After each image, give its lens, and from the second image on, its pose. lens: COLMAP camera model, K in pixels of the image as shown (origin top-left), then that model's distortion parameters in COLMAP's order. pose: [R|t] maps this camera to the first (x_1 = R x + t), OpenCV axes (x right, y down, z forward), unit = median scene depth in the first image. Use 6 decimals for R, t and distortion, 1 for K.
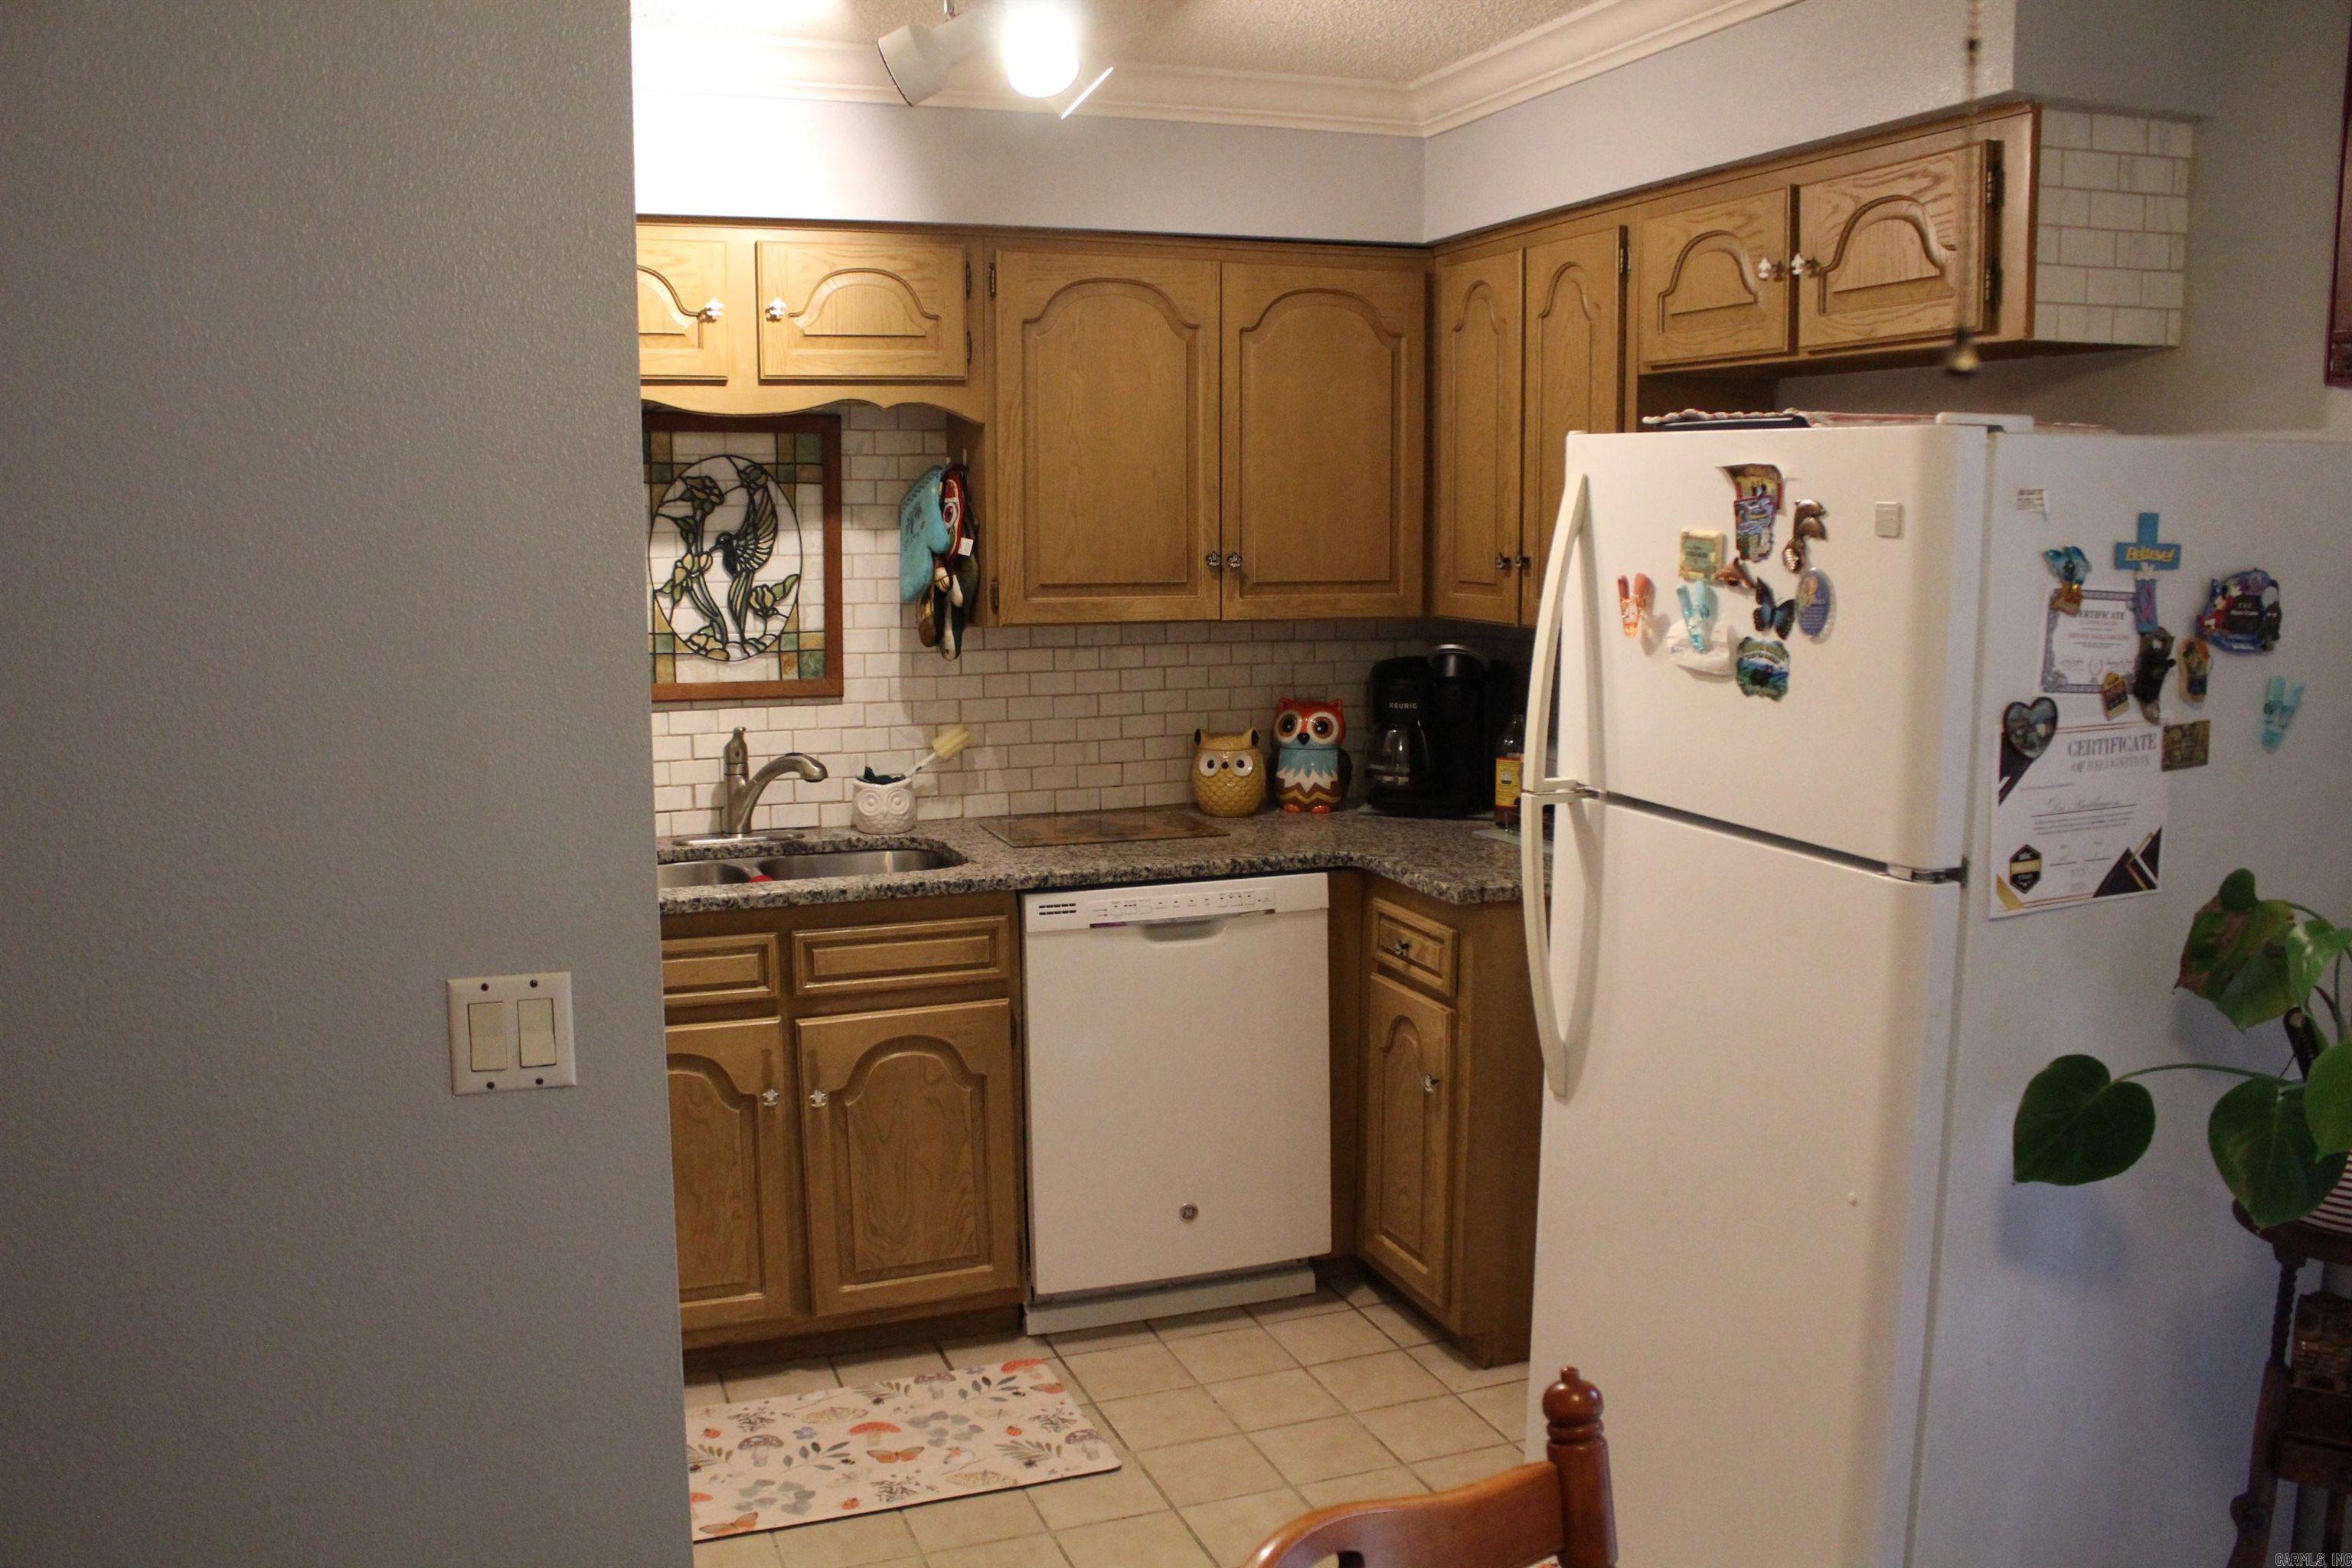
lens RADIAL K [[1984.5, 0, 1187.9], [0, 1984.5, 789.4], [0, 0, 1]] dist [-0.155167, 0.143843]
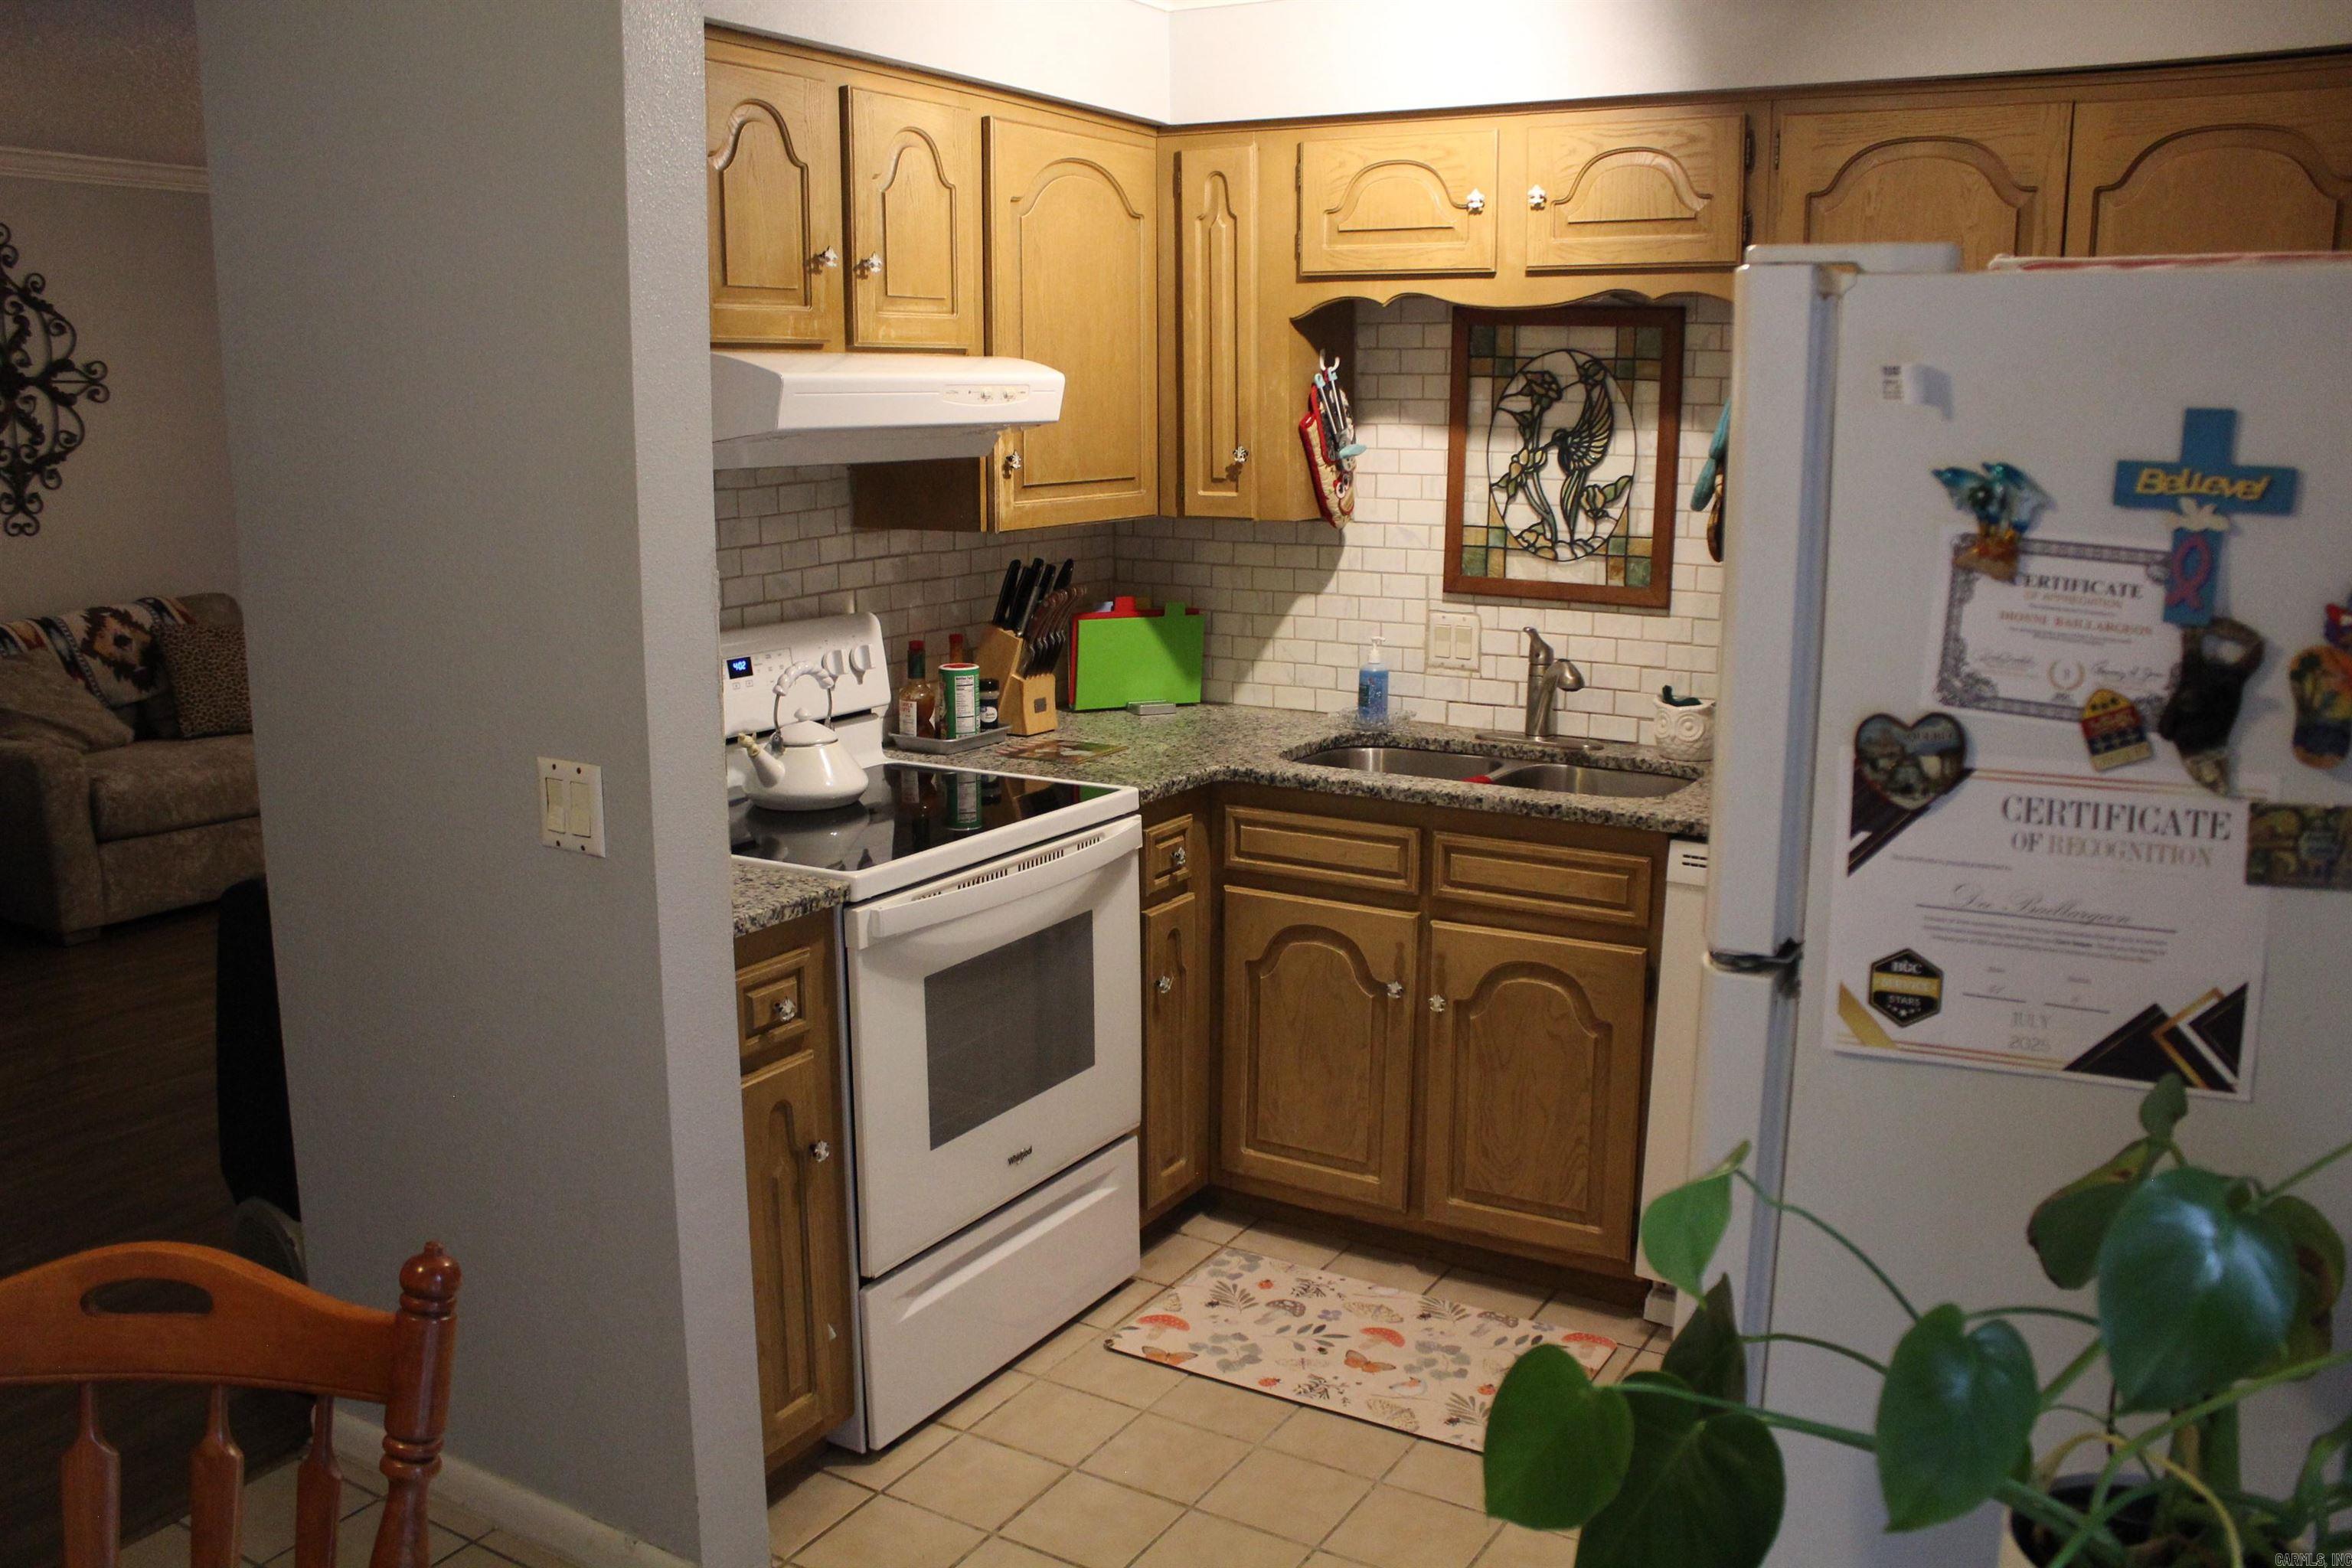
lens RADIAL K [[1984.5, 0, 1182.7], [0, 1984.5, 786.5], [0, 0, 1]] dist [-0.155167, 0.143843]
pose [[0.615697, 0.155108, -0.772566, 0.479314], [-0.119619, 0.987471, 0.102924, -0.036868], [0.778851, 0.029043, 0.626537, 0.272461]]
